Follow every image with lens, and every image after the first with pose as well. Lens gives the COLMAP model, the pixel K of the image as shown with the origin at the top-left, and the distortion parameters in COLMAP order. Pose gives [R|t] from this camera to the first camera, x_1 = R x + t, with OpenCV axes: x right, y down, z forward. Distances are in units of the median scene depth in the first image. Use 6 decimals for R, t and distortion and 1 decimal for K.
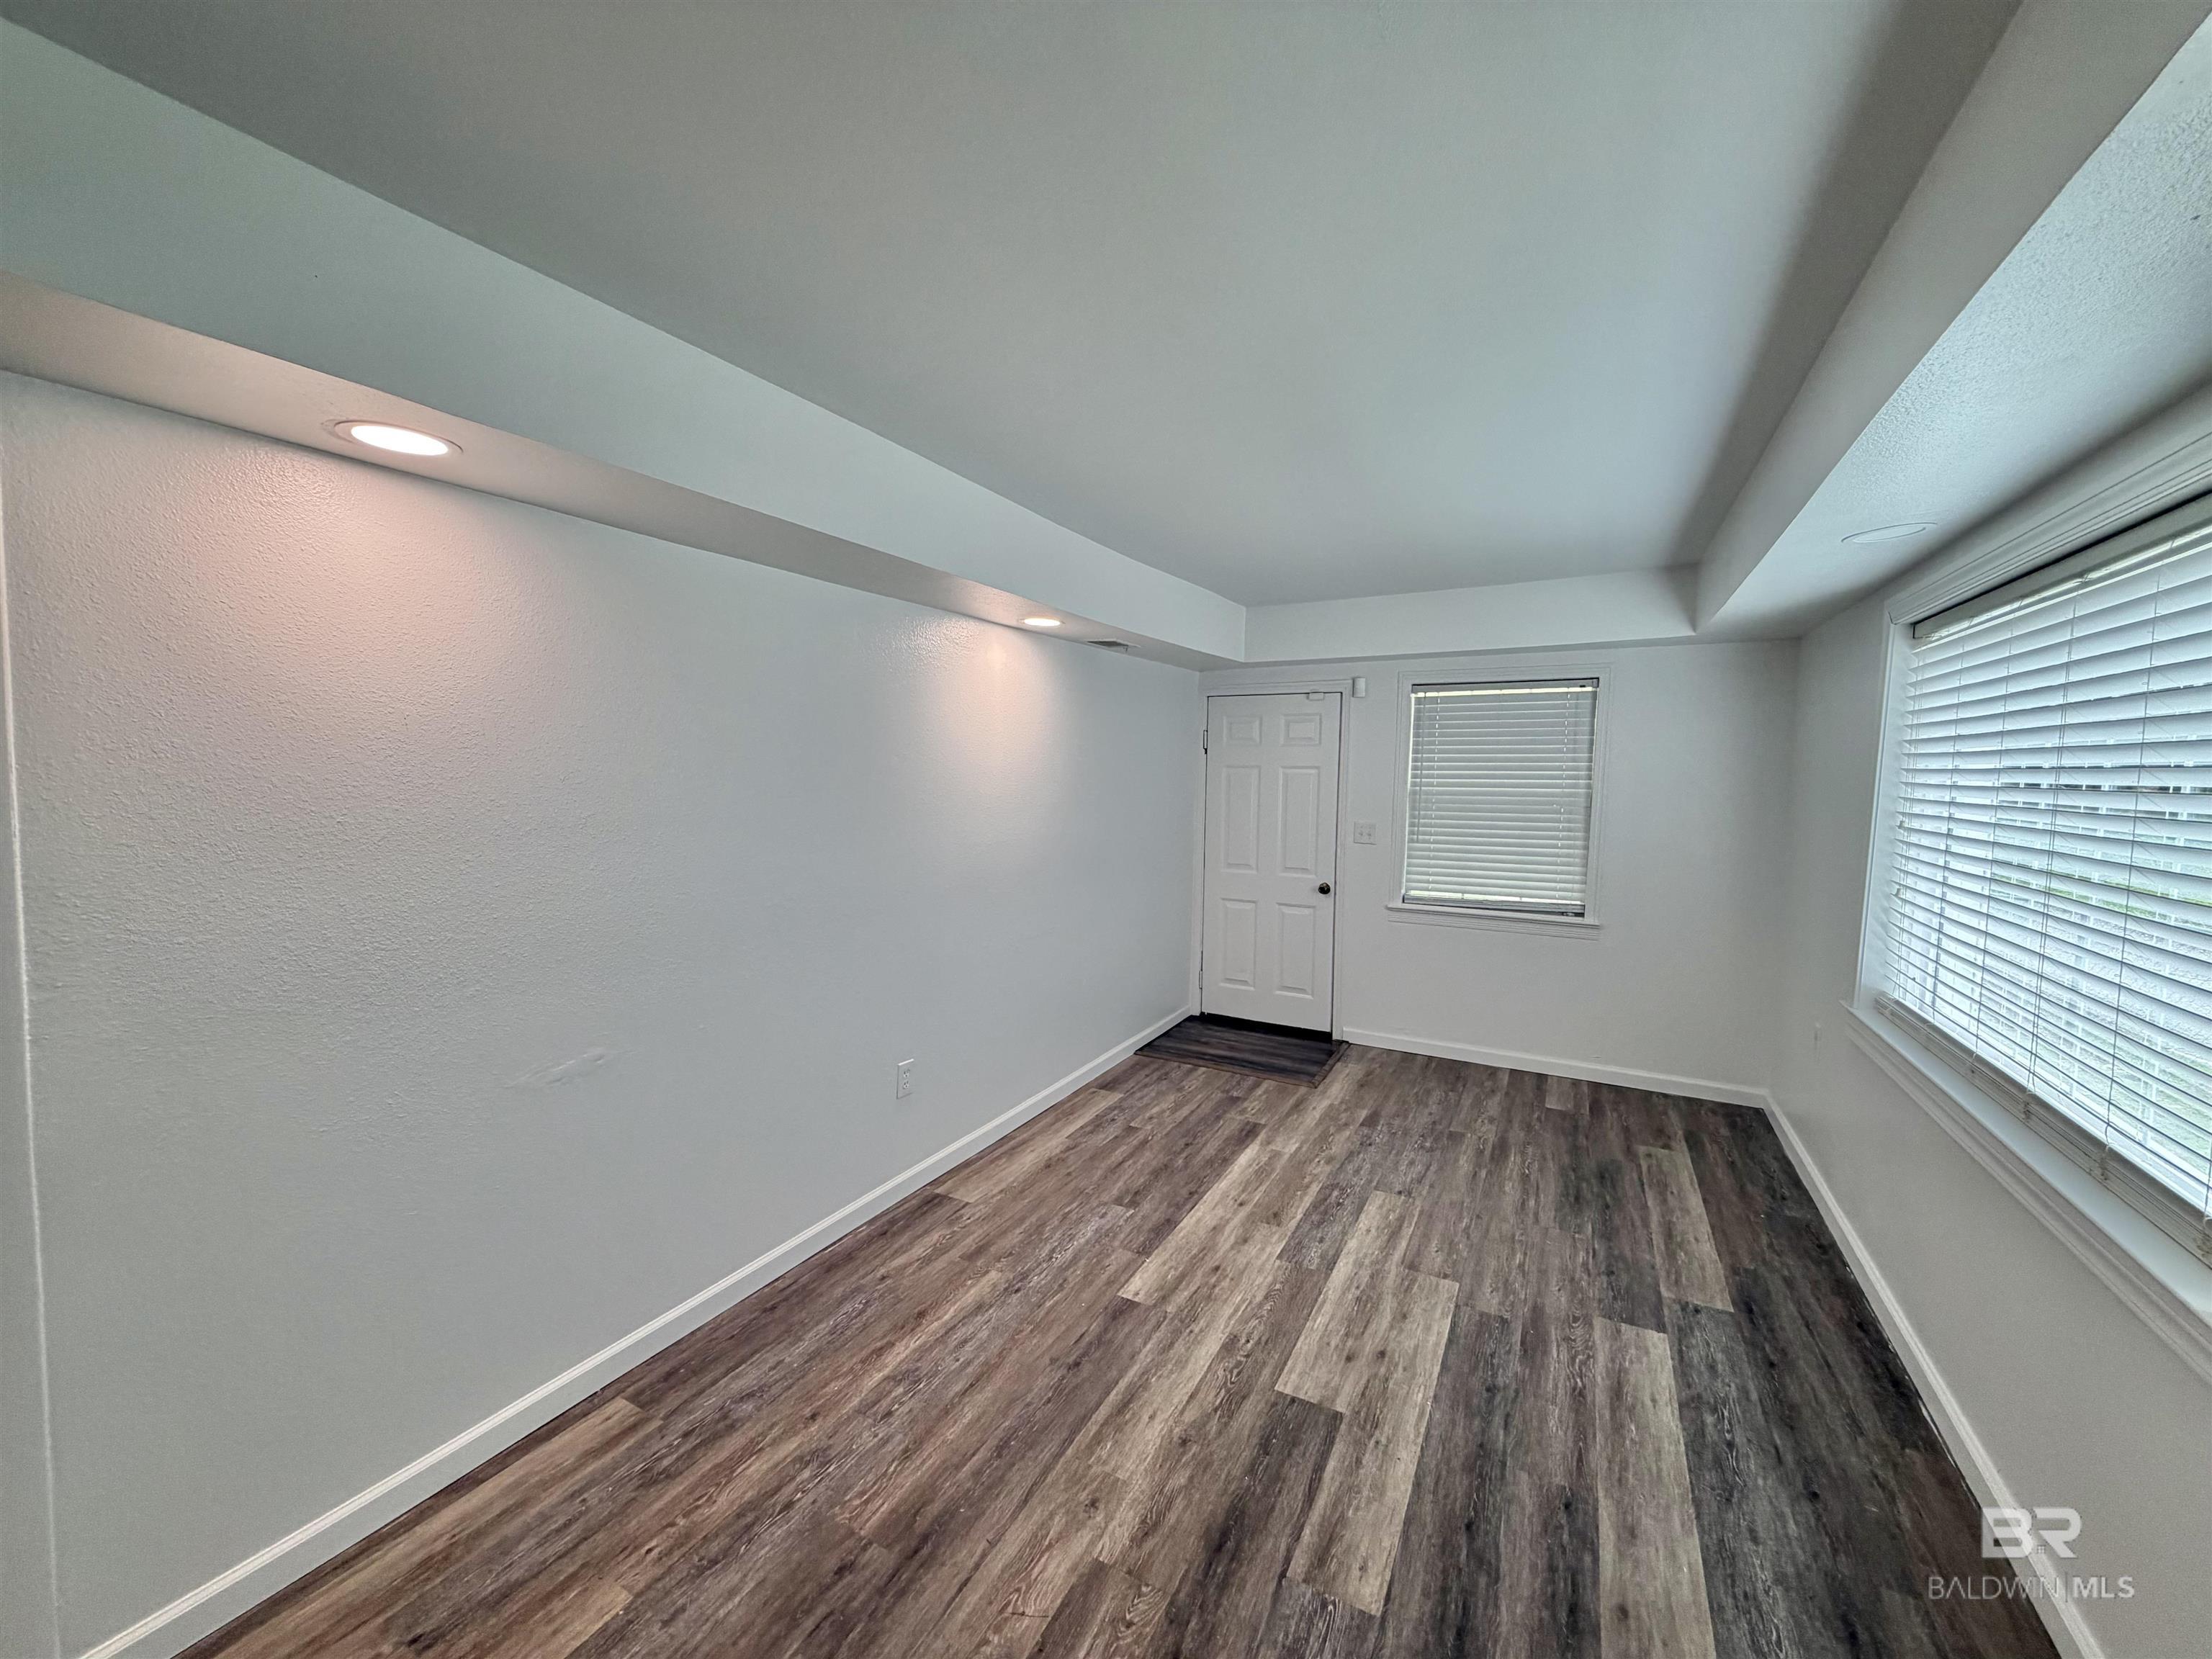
lens RADIAL K [[885.4, 0, 1104.5], [0, 885.4, 824.7], [0, 0, 1]] dist [0.001793, 0.000387]
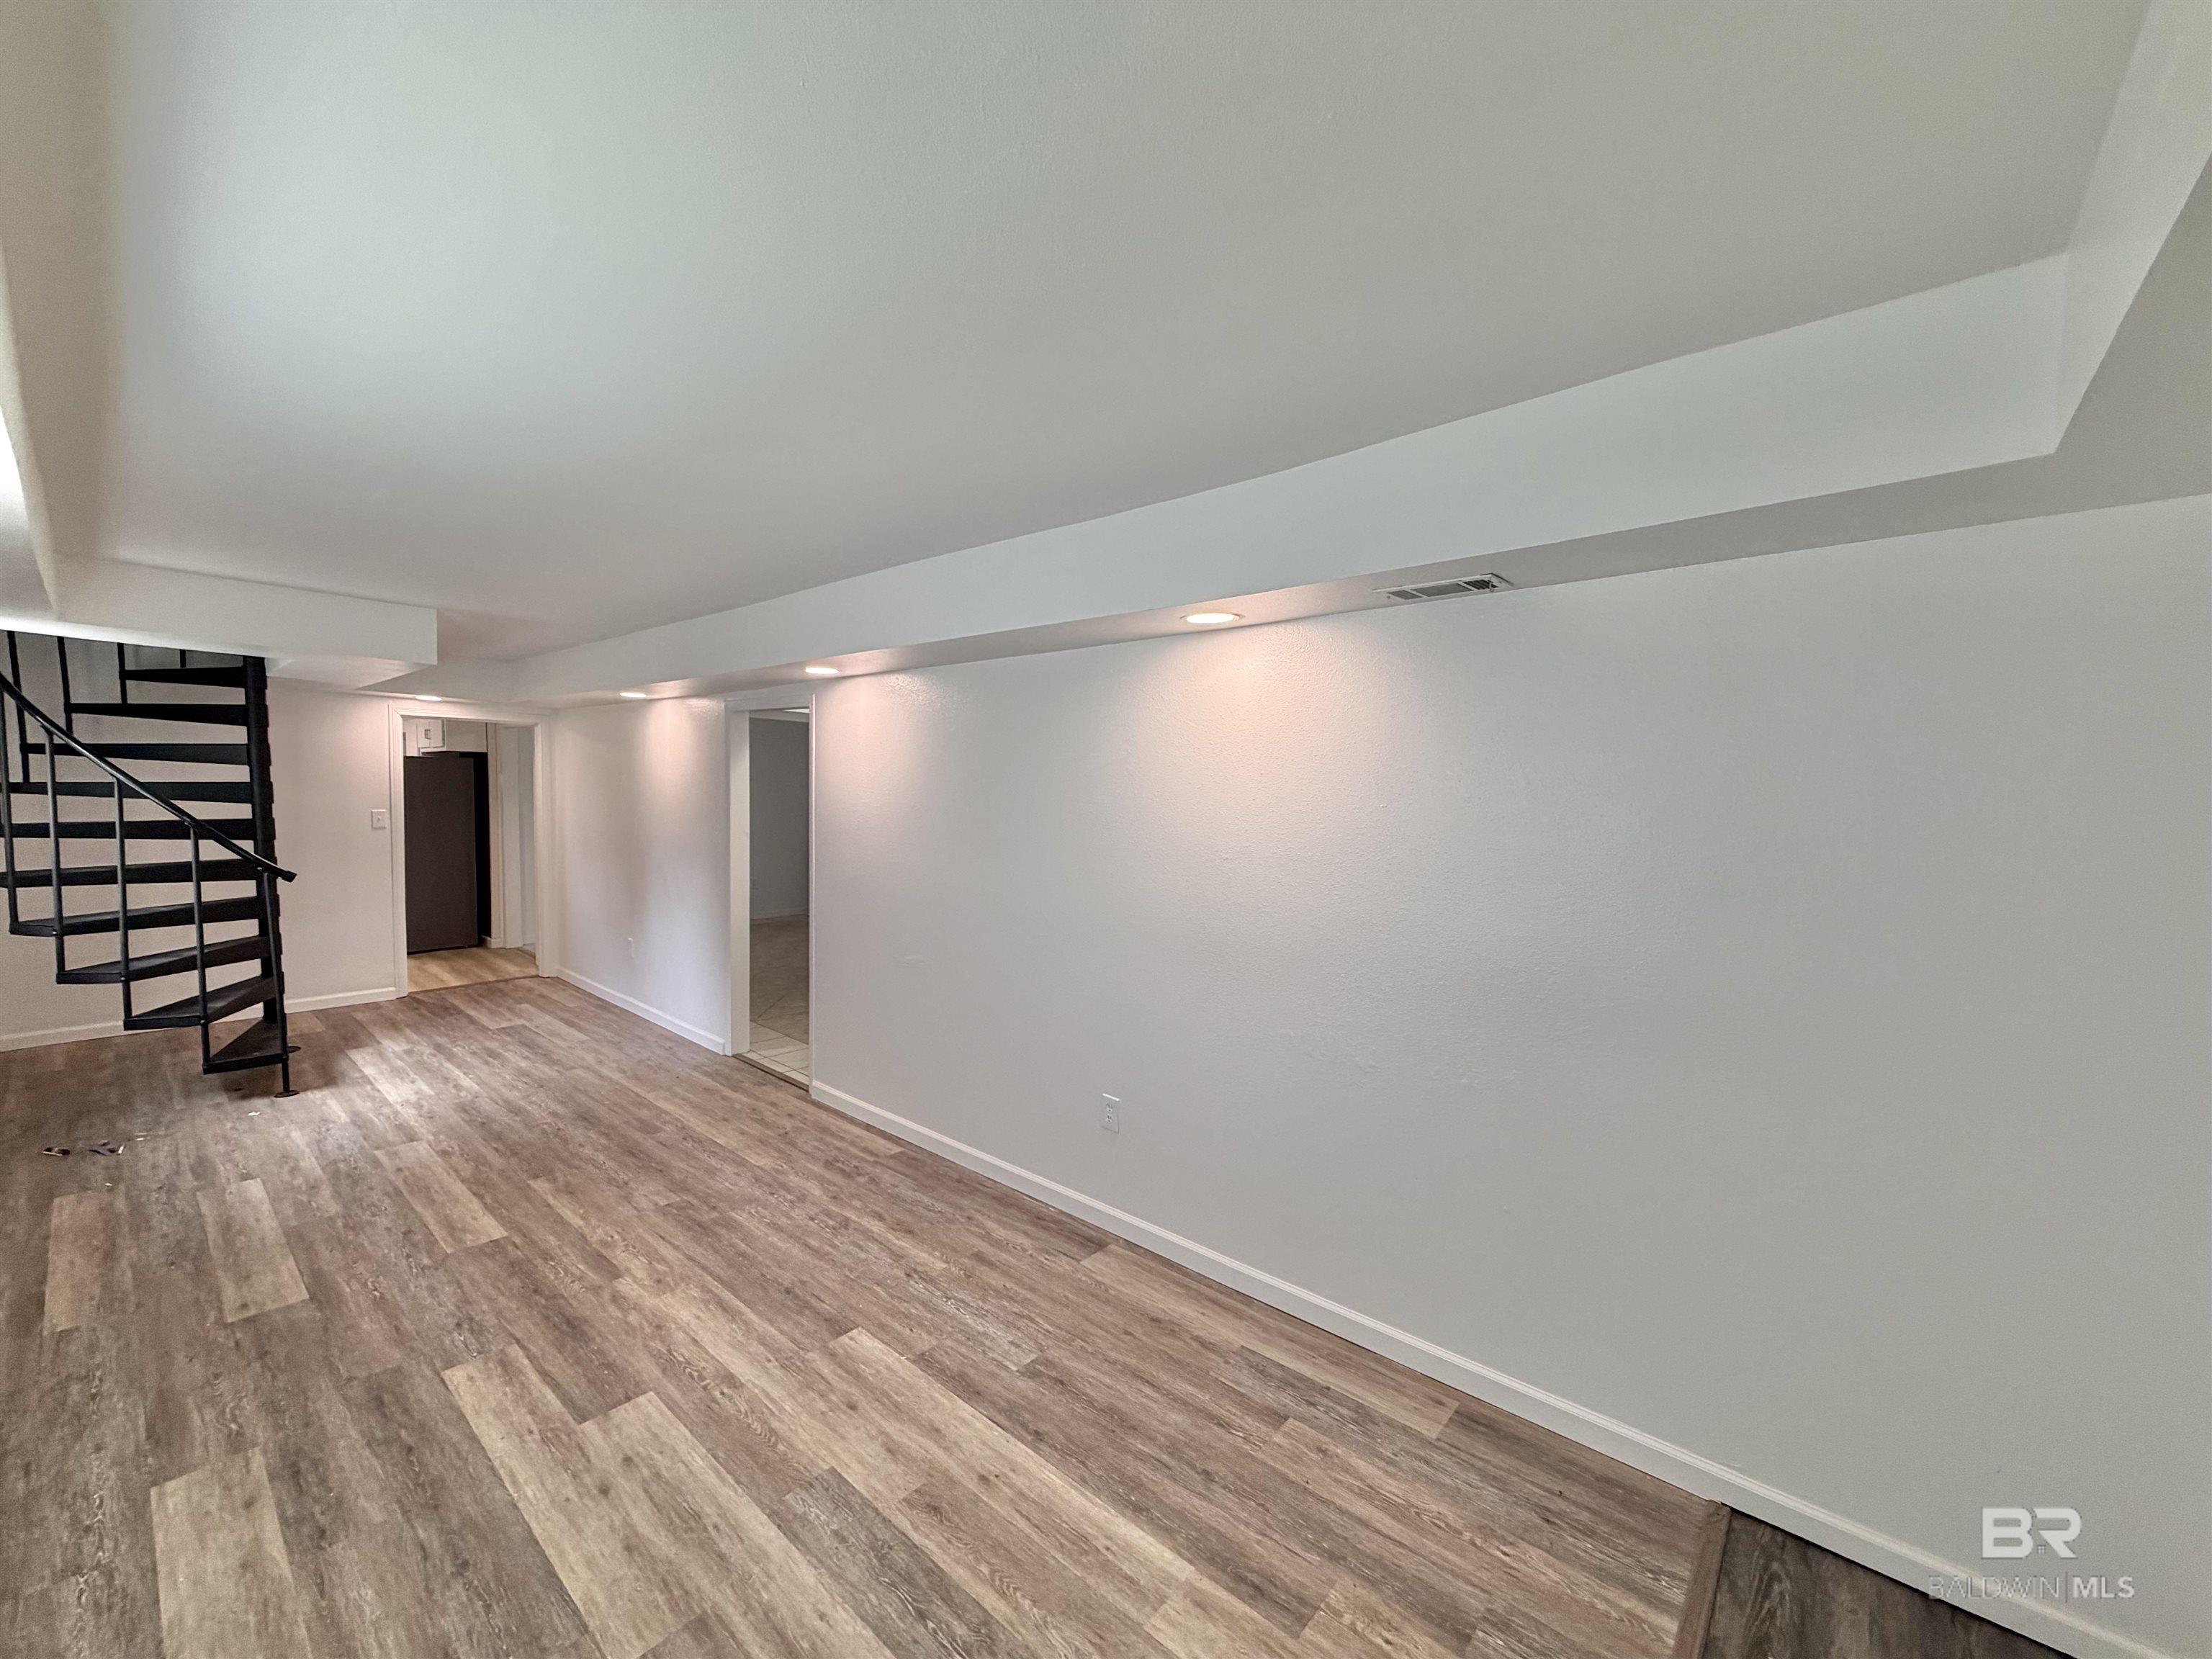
lens RADIAL K [[885.4, 0, 1096.7], [0, 885.4, 838.8], [0, 0, 1]] dist [0.001793, 0.000387]
pose [[-0.226987, 0.039377, -0.973101, 0.979563], [-0.081089, 0.994949, 0.059176, -0.109170], [0.970516, 0.092340, -0.222648, 1.543647]]
